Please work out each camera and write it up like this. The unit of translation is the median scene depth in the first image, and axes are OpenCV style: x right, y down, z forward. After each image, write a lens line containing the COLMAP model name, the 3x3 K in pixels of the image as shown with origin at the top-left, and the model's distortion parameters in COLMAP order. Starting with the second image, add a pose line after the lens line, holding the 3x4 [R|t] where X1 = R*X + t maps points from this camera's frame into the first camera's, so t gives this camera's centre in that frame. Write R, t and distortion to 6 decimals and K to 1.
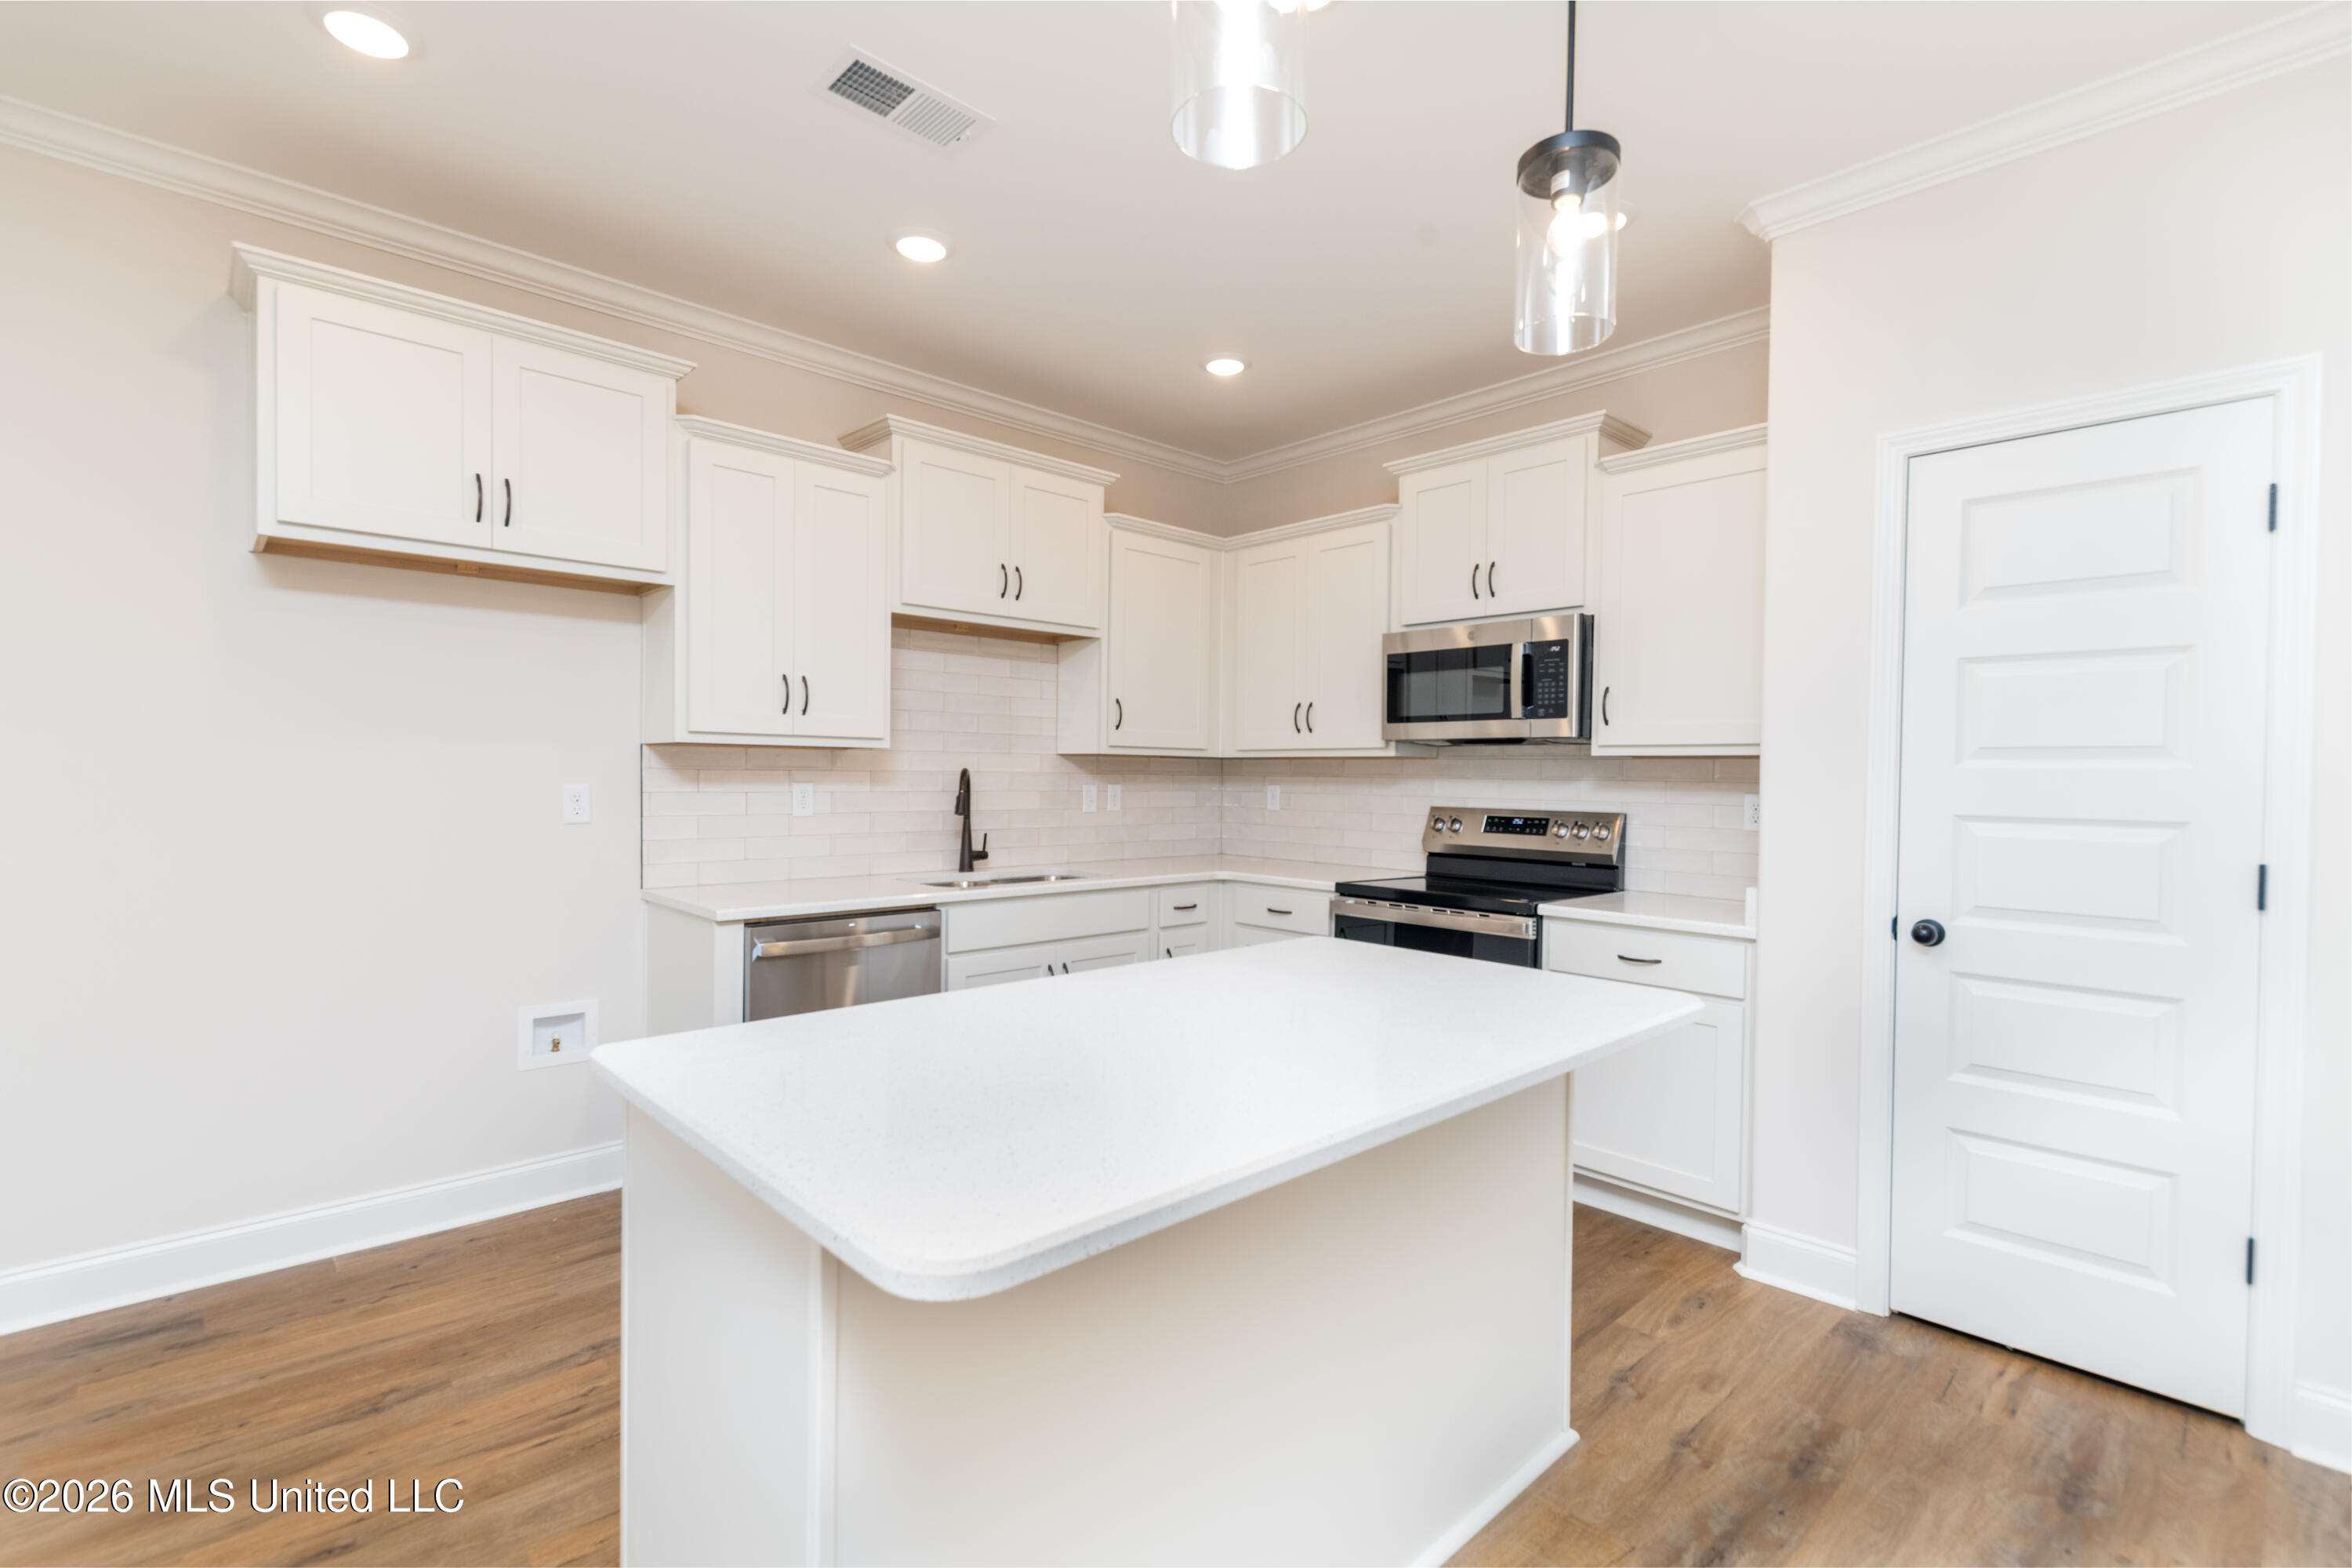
lens RADIAL K [[1058.4, 0, 1180.5], [0, 1058.4, 791.9], [0, 0, 1]] dist [0.021034, -0.010083]
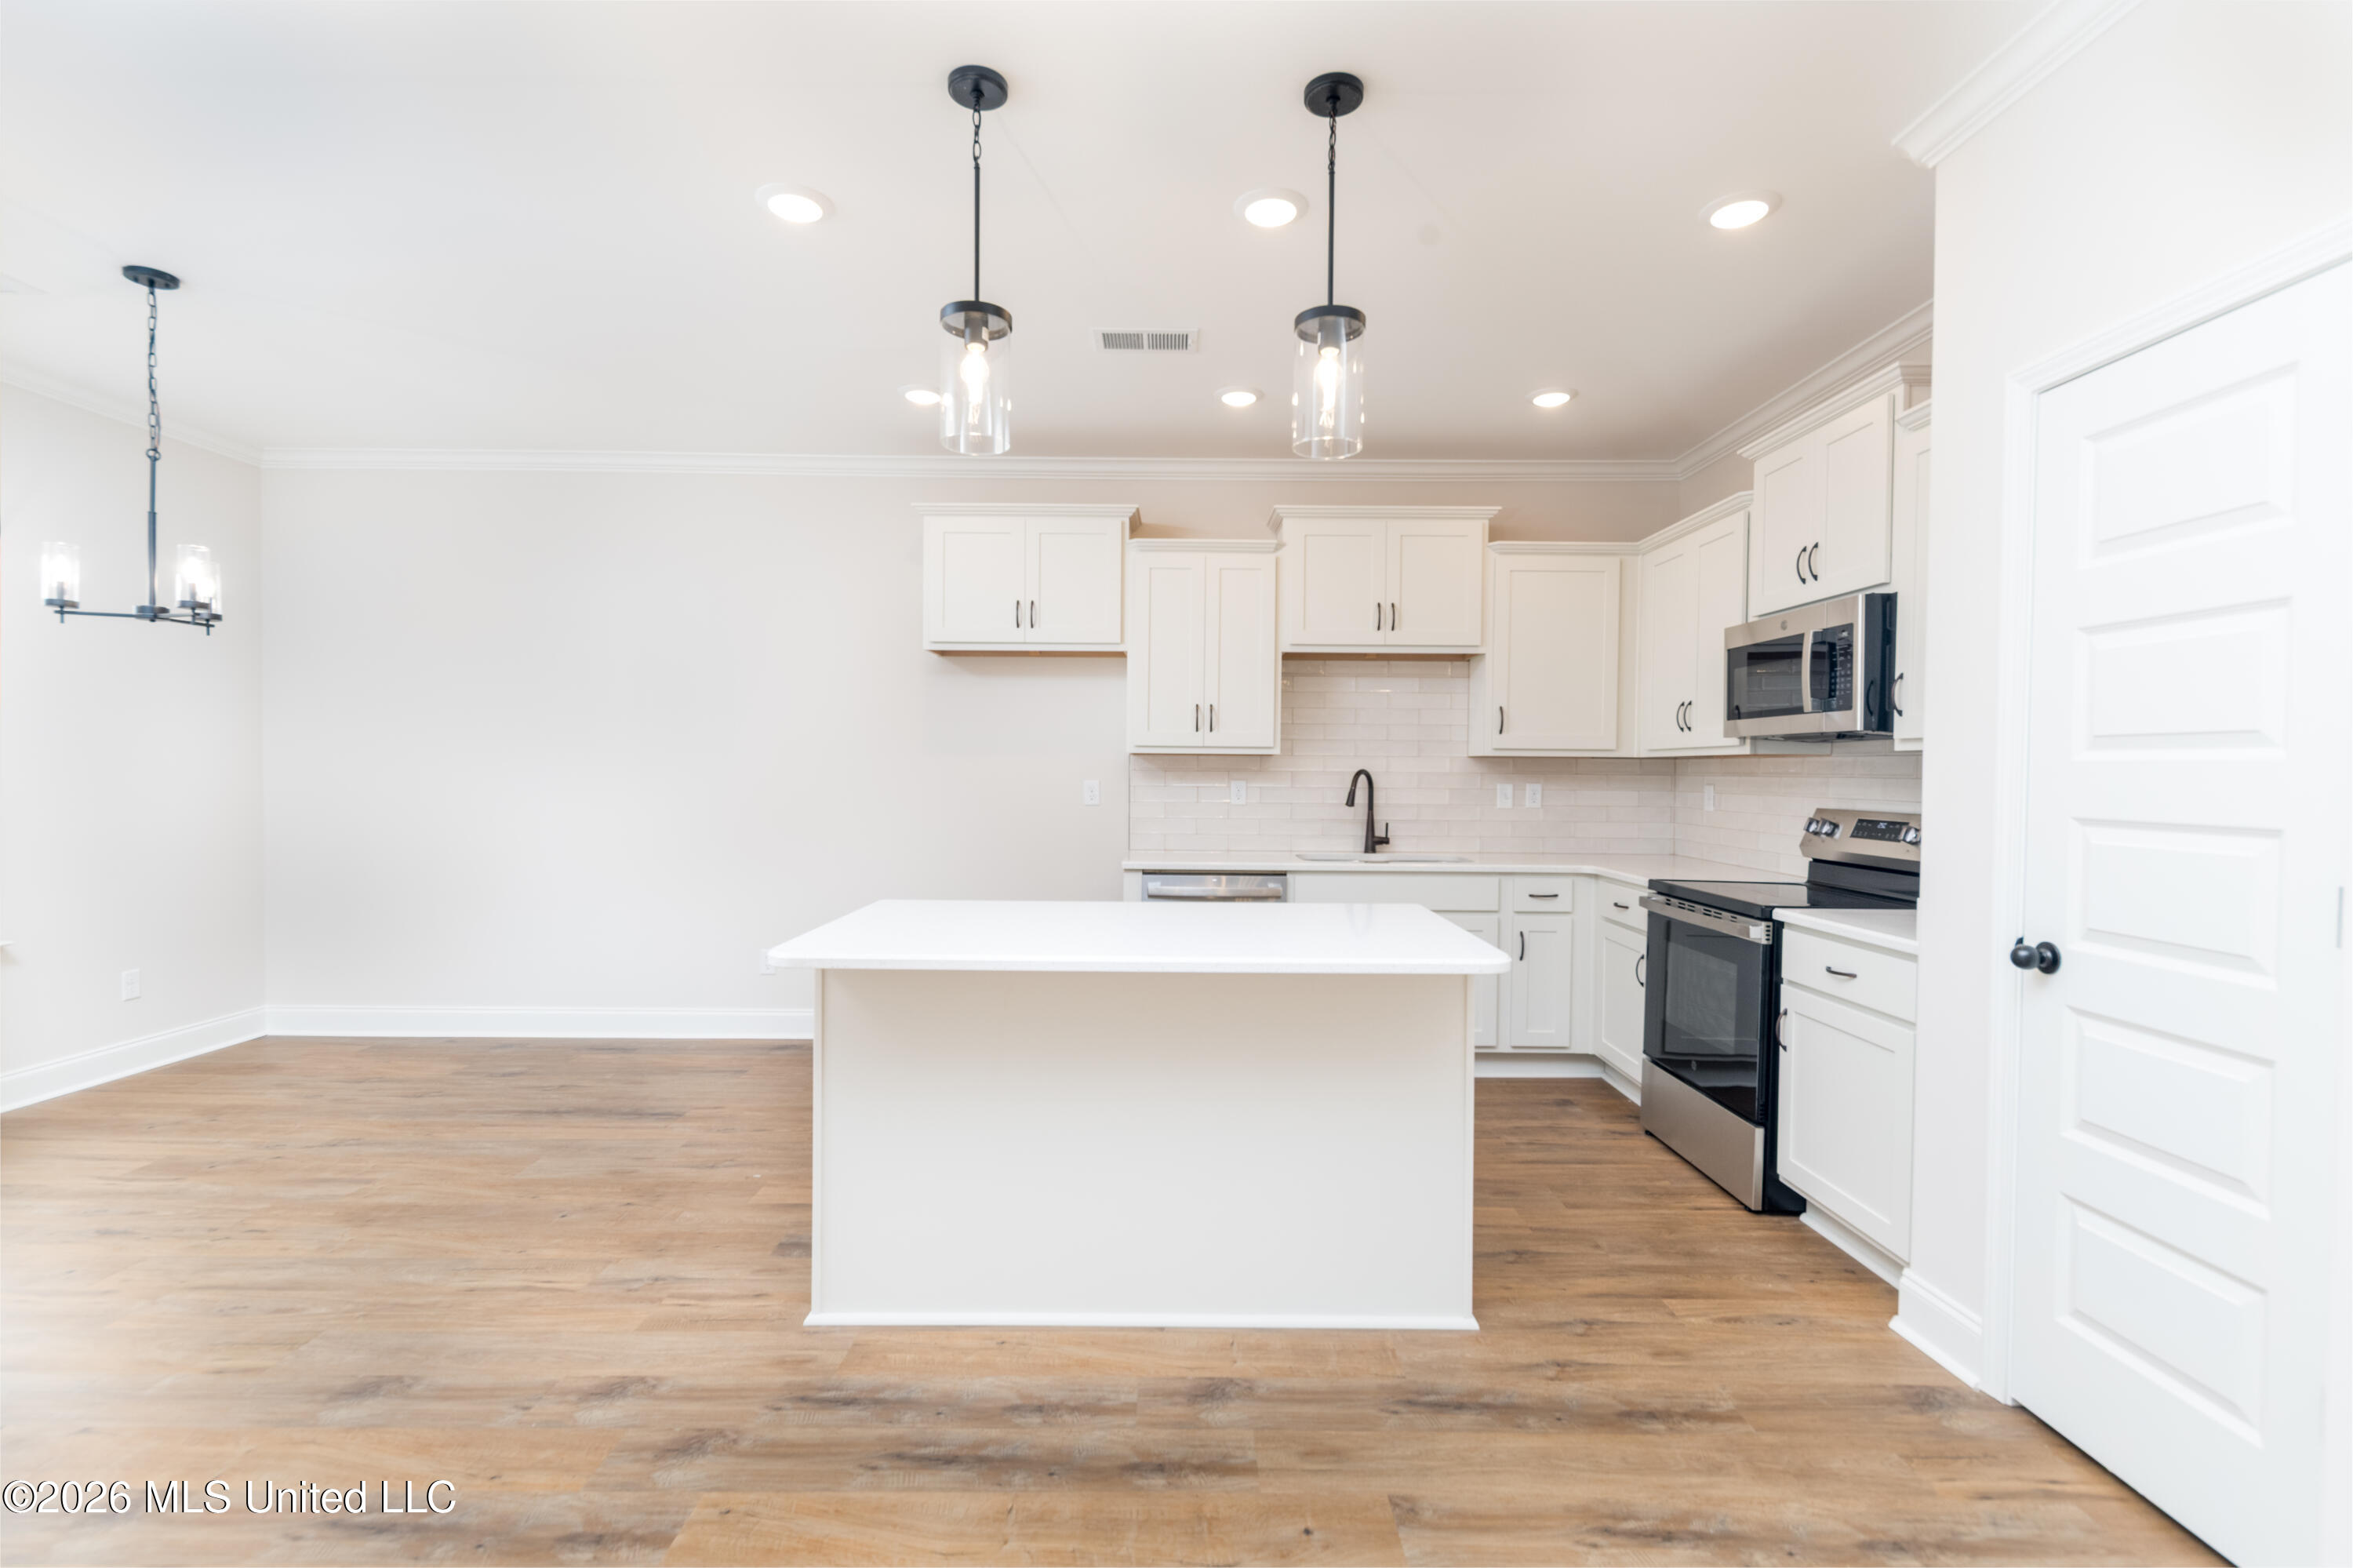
lens RADIAL K [[1058.9, 0, 1181.0], [0, 1058.9, 791.9], [0, 0, 1]] dist [0.021034, -0.010083]
pose [[0.729433, 0.009389, -0.683987, 0.512496], [-0.011680, 0.999931, 0.001269, 0.005339], [0.683952, 0.007064, 0.729493, -0.052875]]
